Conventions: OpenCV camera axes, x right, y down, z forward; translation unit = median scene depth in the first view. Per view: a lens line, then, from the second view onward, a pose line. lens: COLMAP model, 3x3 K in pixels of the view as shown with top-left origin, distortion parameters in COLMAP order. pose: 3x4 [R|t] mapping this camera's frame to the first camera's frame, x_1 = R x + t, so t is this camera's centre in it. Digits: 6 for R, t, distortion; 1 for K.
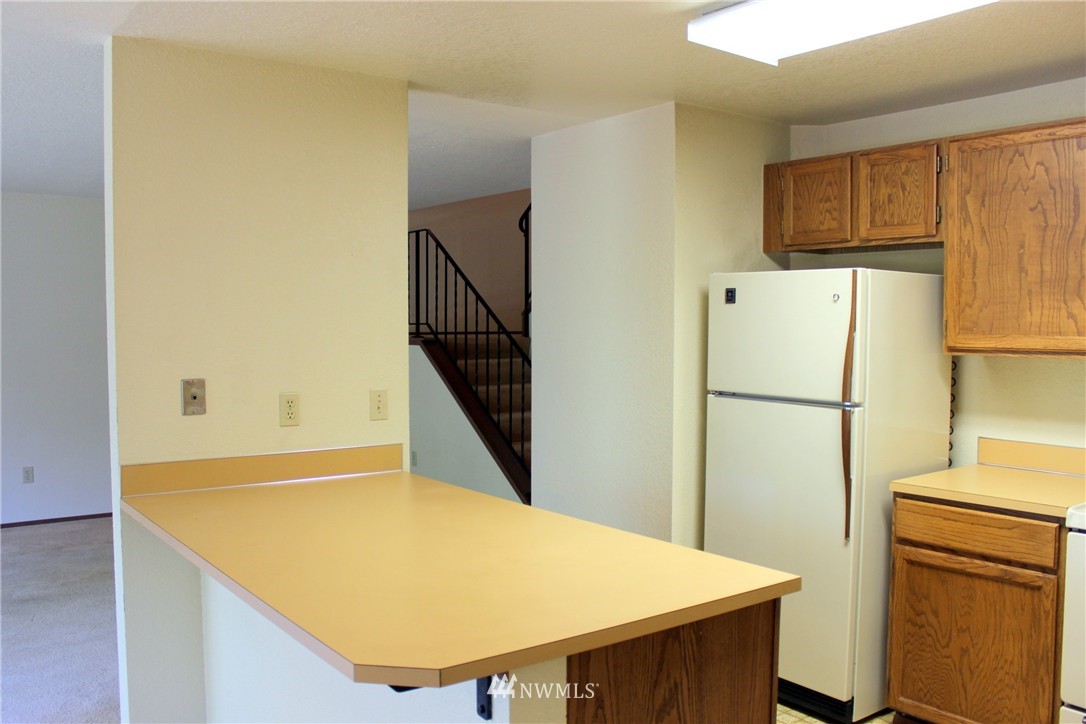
lens RADIAL K [[930.2, 0, 543.0], [0, 930.2, 362.0], [0, 0, 1]] dist [-0.165574, 0.136544]
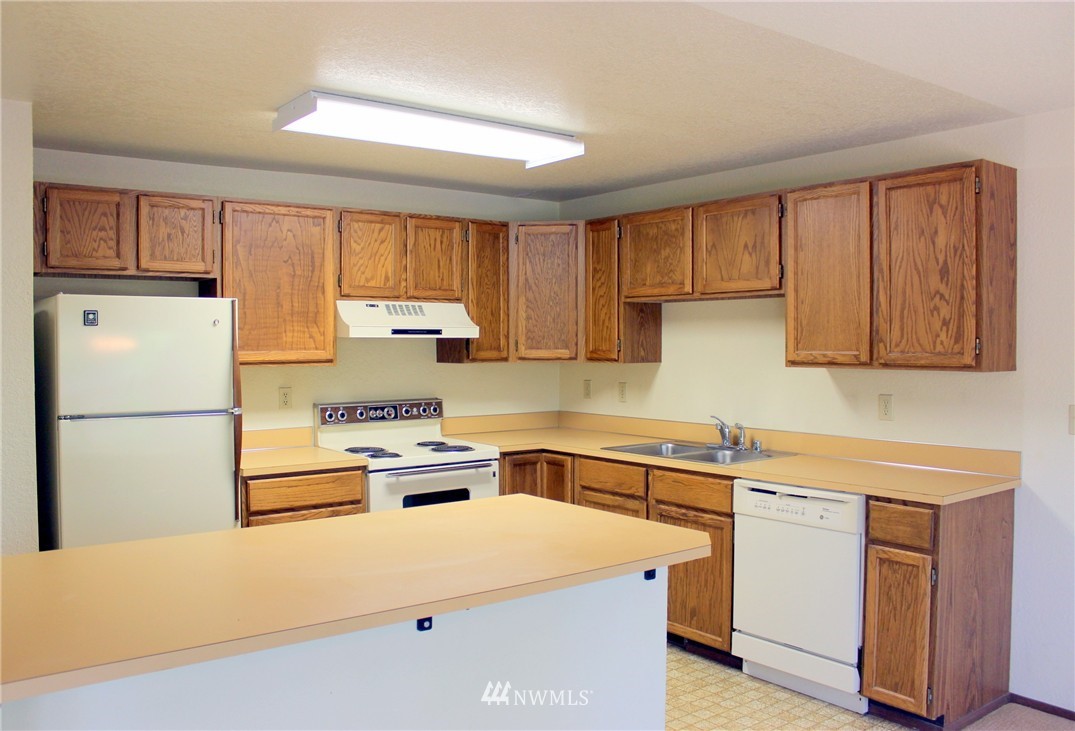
lens RADIAL K [[918.6, 0, 537.5], [0, 918.6, 365.5], [0, 0, 1]] dist [-0.092953, 0.005133]
pose [[-0.004207, -0.030639, 0.999522, -0.862462], [0.047547, 0.998394, 0.030804, -0.030637], [-0.998860, 0.047654, -0.002744, 0.583138]]
